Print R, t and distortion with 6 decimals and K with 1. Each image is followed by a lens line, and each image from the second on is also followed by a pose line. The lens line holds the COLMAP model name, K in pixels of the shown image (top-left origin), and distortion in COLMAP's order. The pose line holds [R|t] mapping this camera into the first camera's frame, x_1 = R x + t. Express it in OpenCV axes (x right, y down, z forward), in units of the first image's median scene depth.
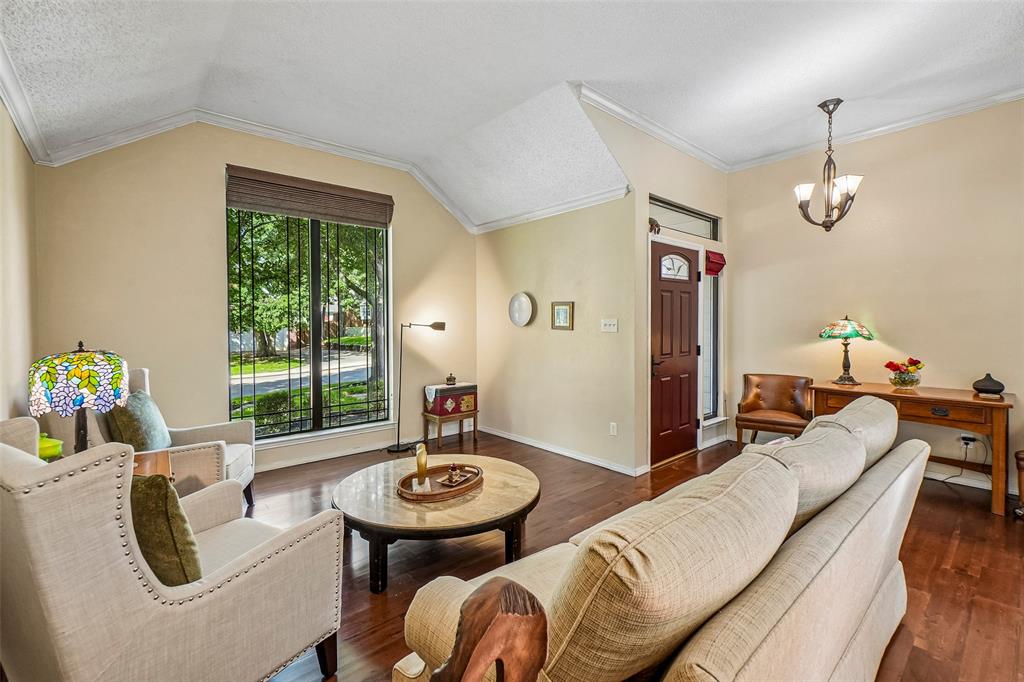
lens RADIAL K [[452.4, 0, 498.4], [0, 452.4, 327.4], [0, 0, 1]] dist [-0.002099, 0.000543]
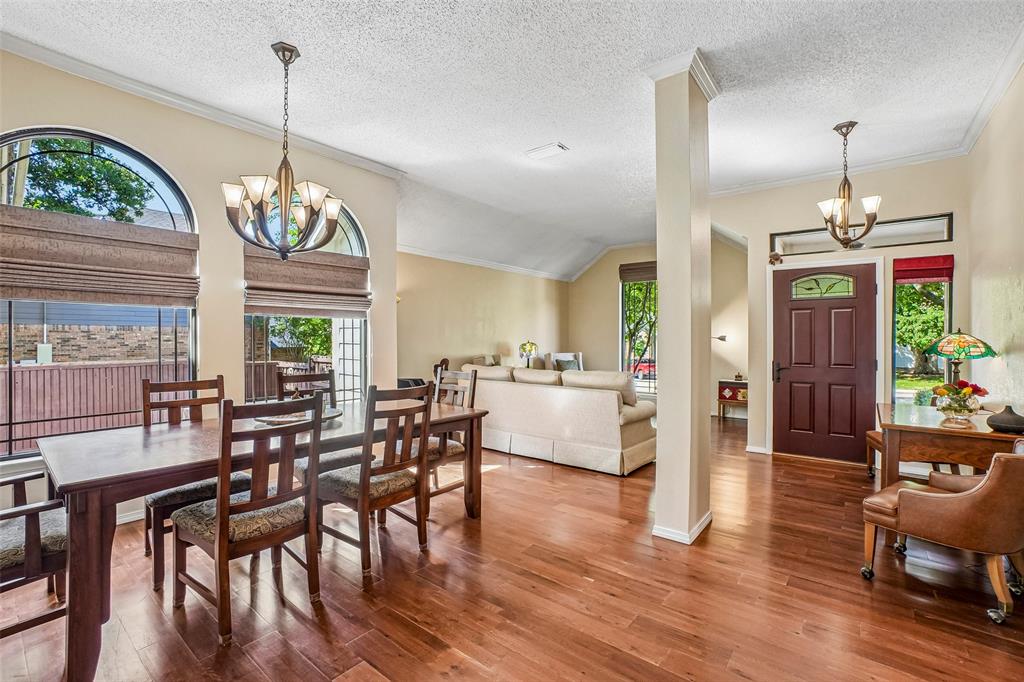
lens RADIAL K [[444.2, 0, 513.4], [0, 444.2, 338.7], [0, 0, 1]] dist [-0.000192, 0.000173]
pose [[0.199631, 0.009733, -0.979823, 1.316629], [-0.017408, 0.999828, 0.006385, 0.001119], [0.979717, 0.015783, 0.199766, 0.044080]]
